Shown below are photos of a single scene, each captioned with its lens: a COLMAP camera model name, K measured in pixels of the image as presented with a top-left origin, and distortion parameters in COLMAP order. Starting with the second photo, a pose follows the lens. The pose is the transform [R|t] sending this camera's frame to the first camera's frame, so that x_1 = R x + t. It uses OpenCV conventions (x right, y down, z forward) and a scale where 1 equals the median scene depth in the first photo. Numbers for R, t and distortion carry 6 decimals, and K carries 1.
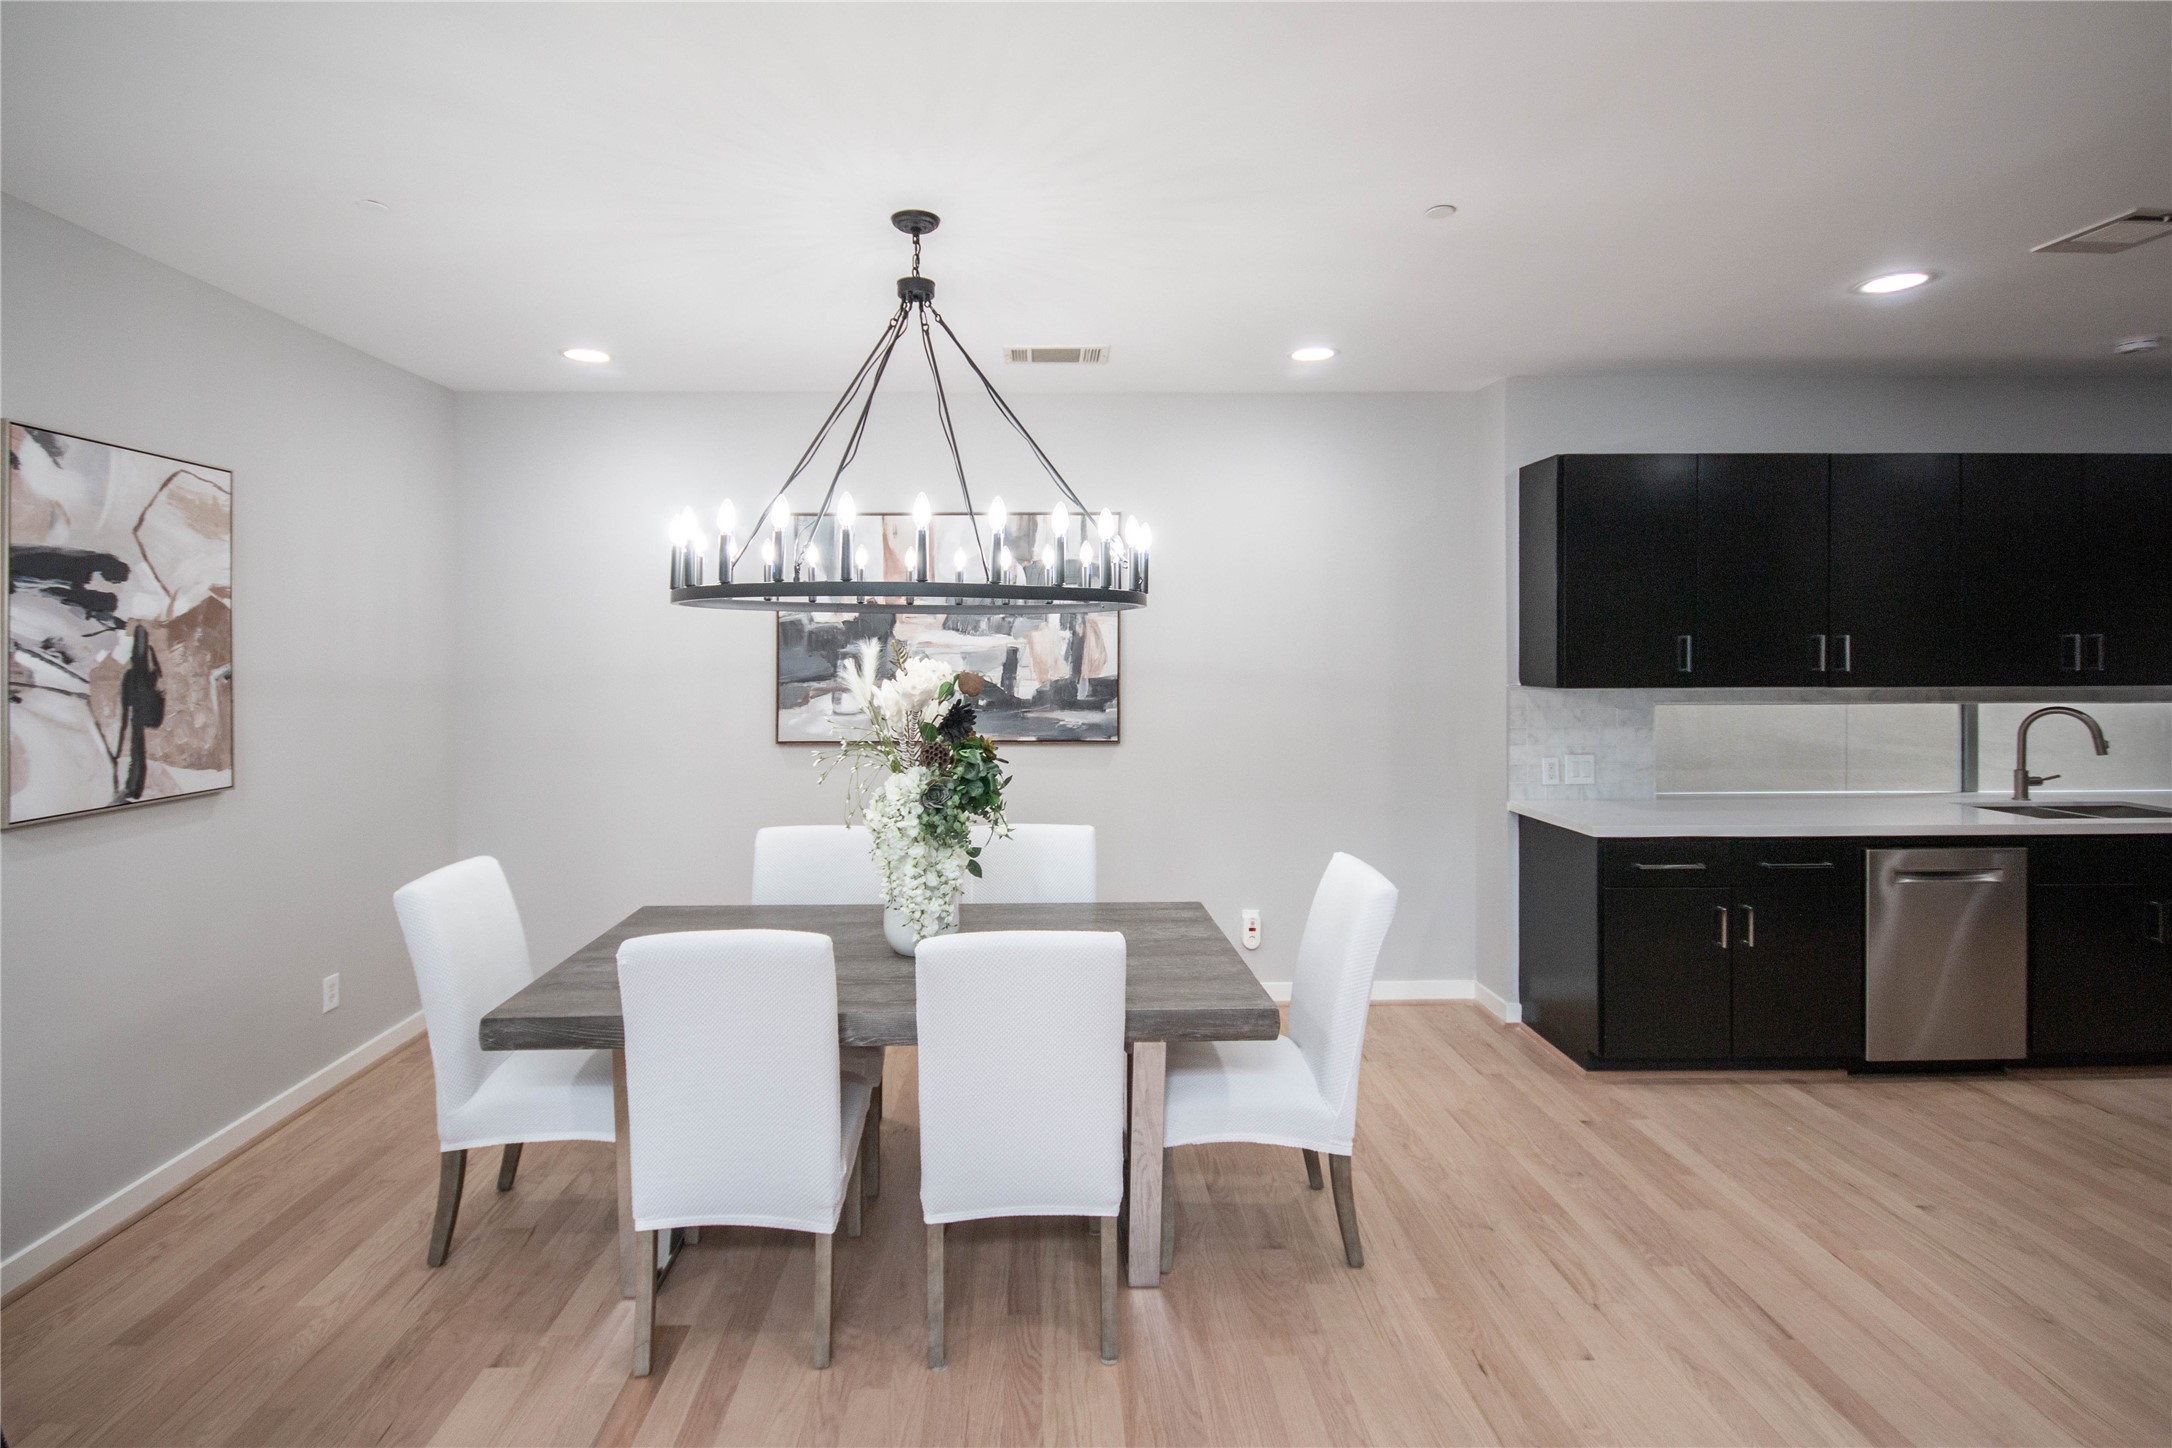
lens RADIAL K [[1032.7, 0, 1124.4], [0, 1032.7, 652.7], [0, 0, 1]] dist [-0.003285, -0.000701]
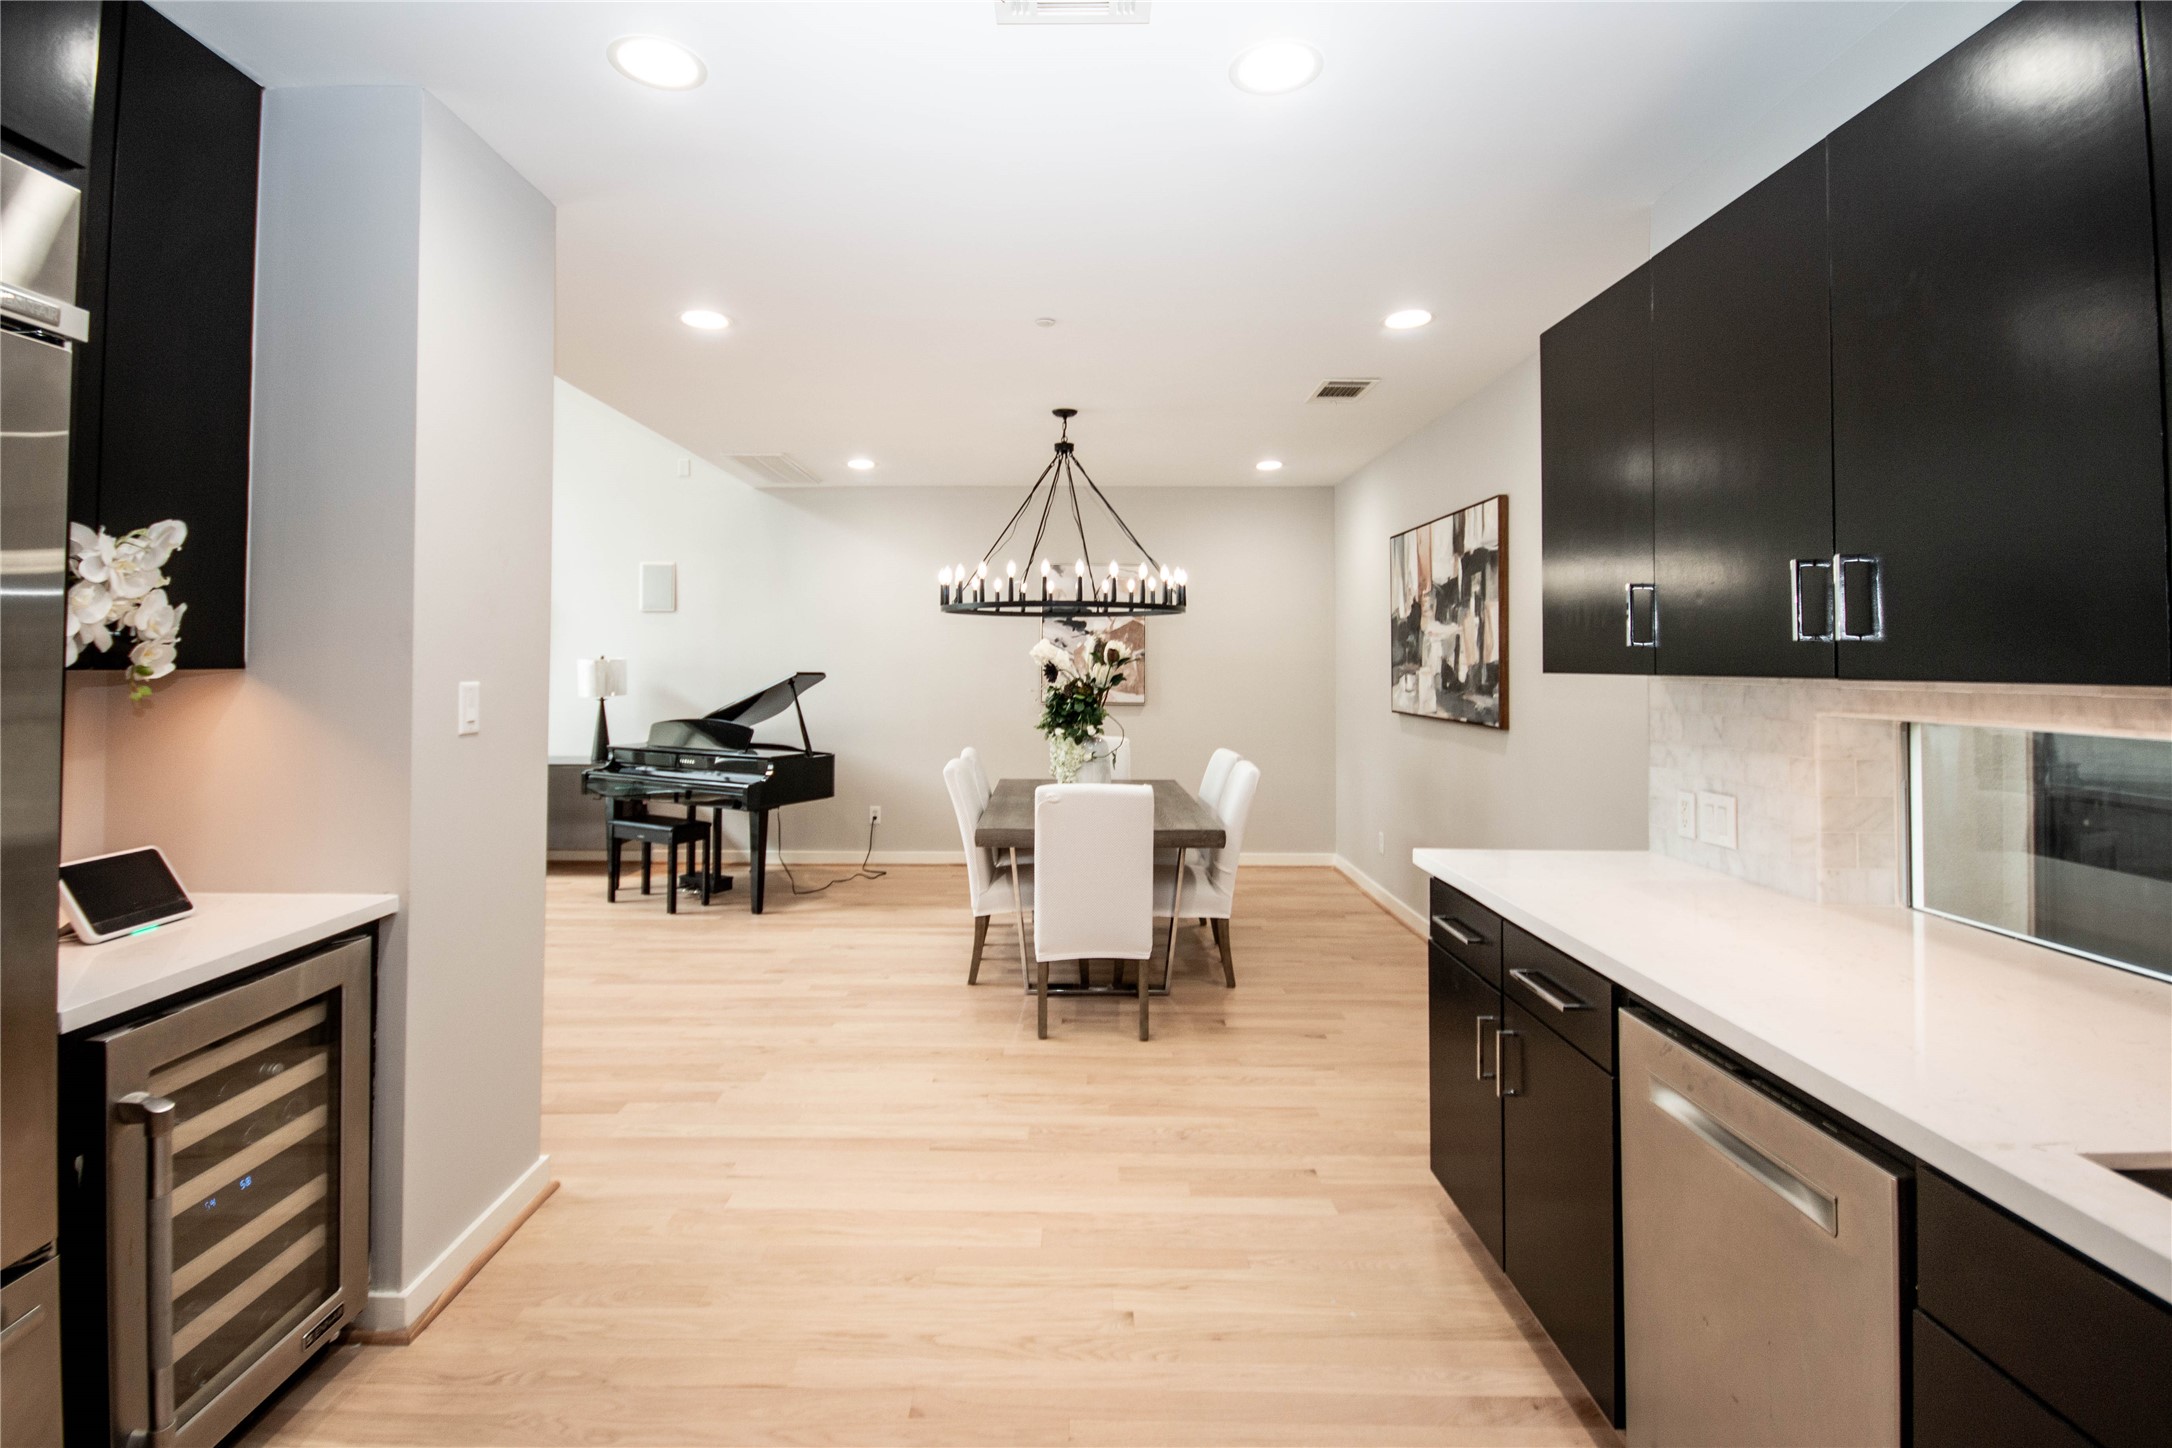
lens RADIAL K [[1032.7, 0, 1038.7], [0, 1032.7, 656.3], [0, 0, 1]] dist [-0.003285, -0.000701]
pose [[-0.053579, -0.002229, -0.998561, 1.239150], [-0.005999, 0.999980, -0.001911, 0.028220], [0.998546, 0.005888, -0.053592, 0.765241]]
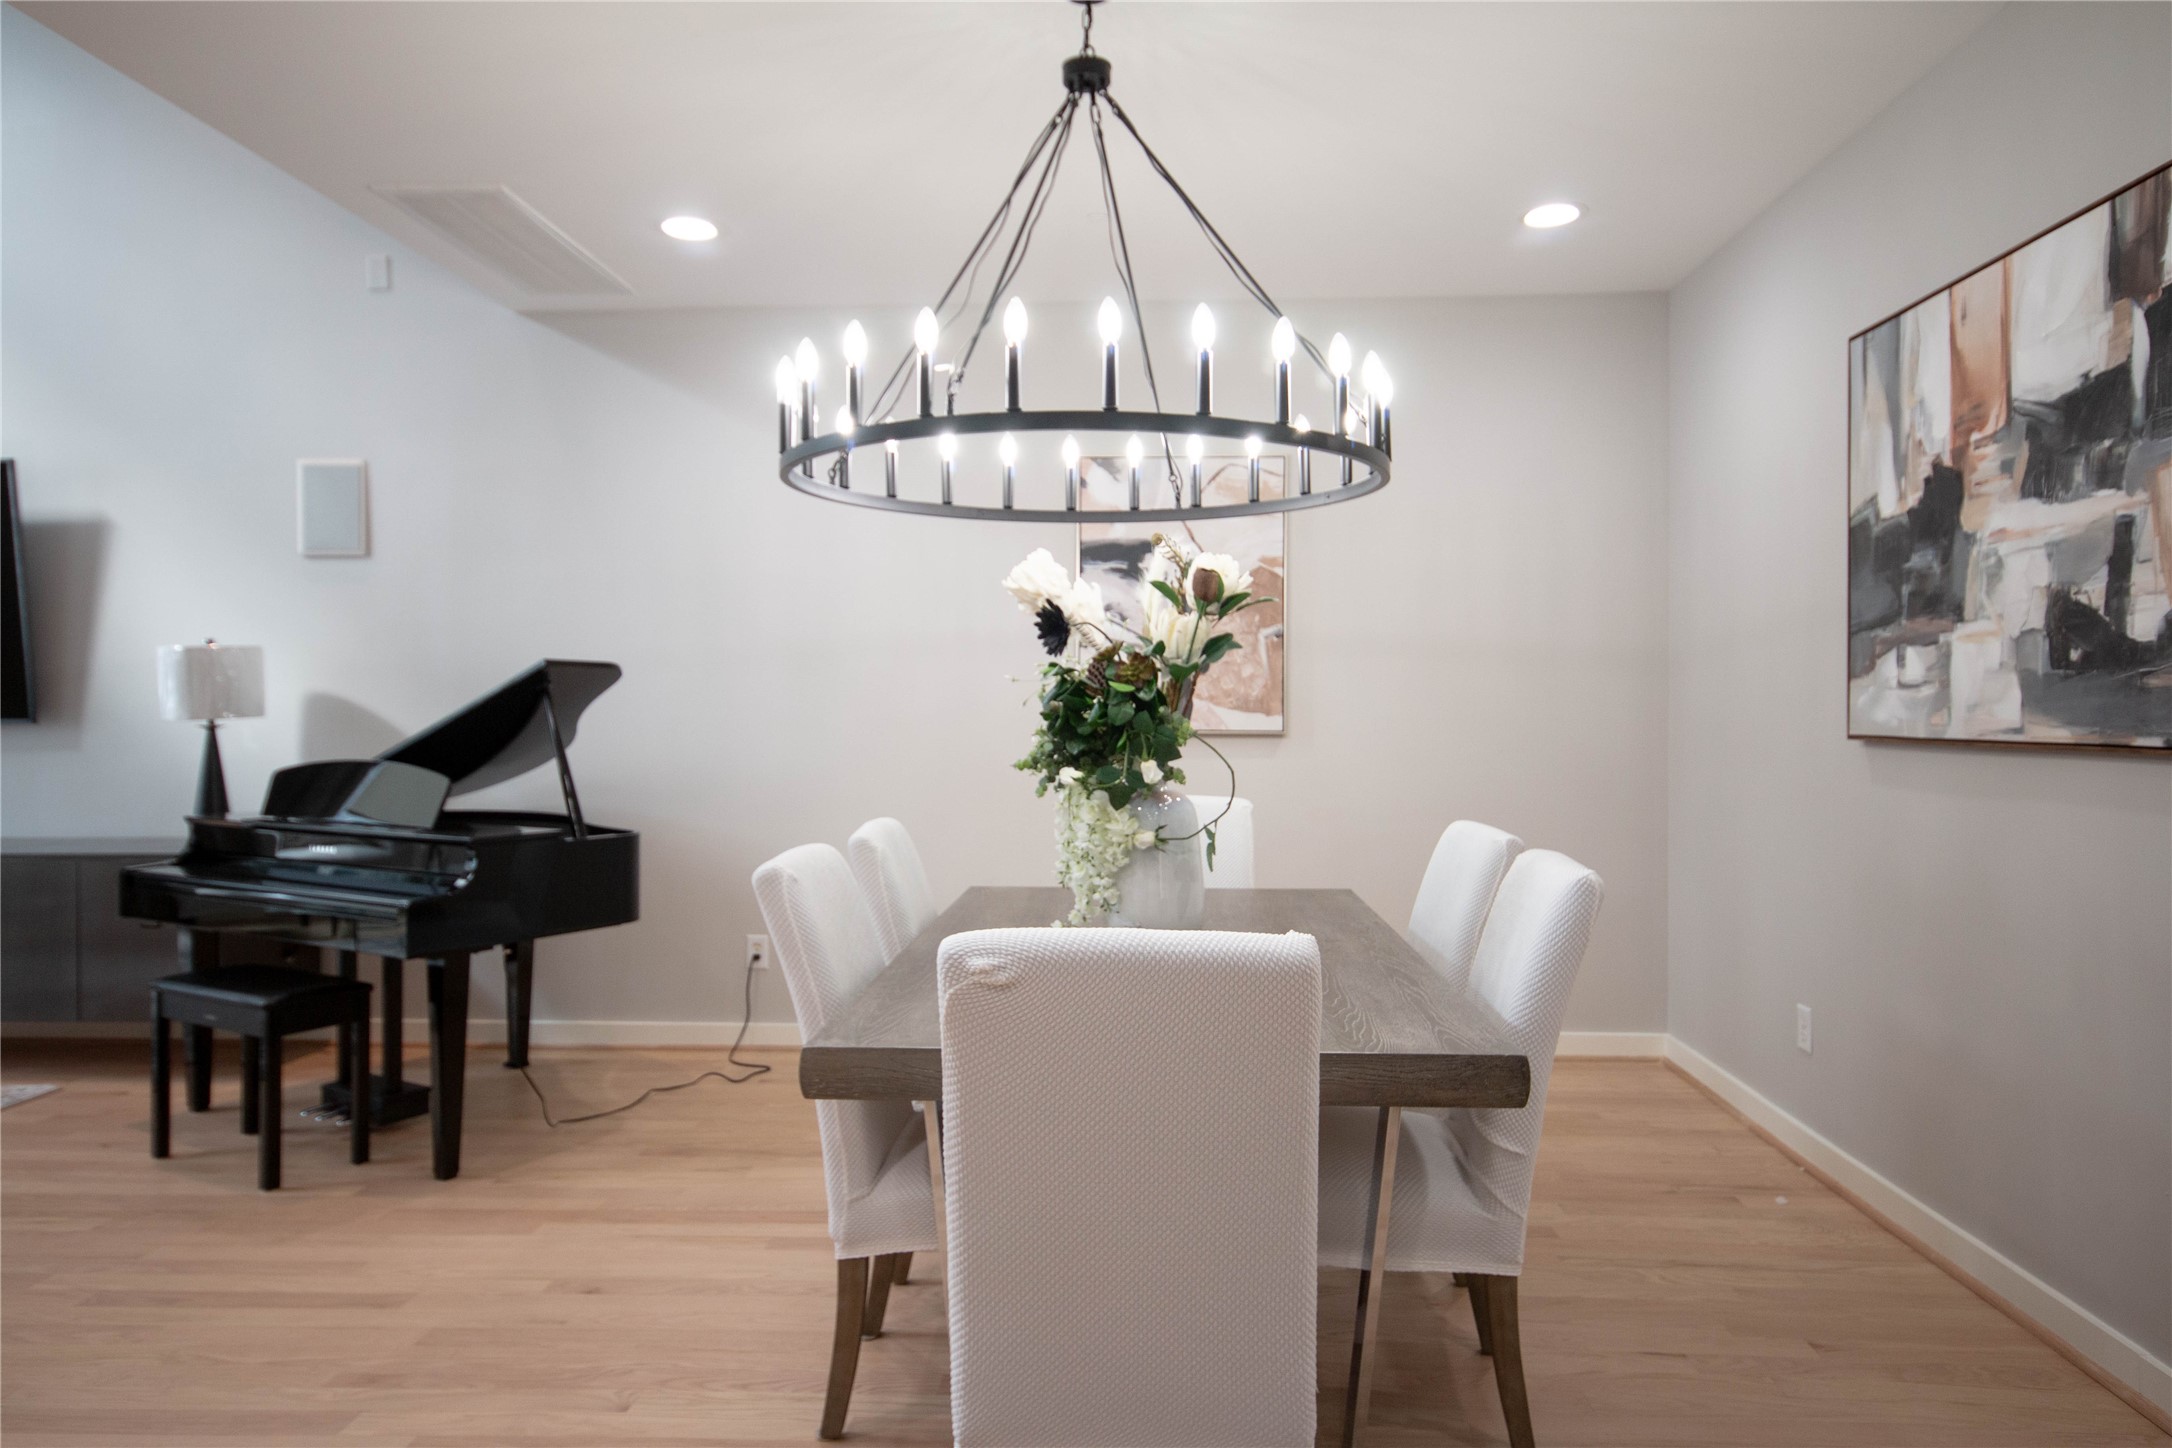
lens RADIAL K [[1378.1, 0, 1100.0], [0, 1378.1, 720.4], [0, 0, 1]] dist [0.022626, 0.002777]
pose [[-0.079722, 0.009946, -0.996768, 0.589914], [-0.004385, 0.999937, 0.010328, 0.088769], [0.996807, 0.005194, -0.079674, 0.792825]]
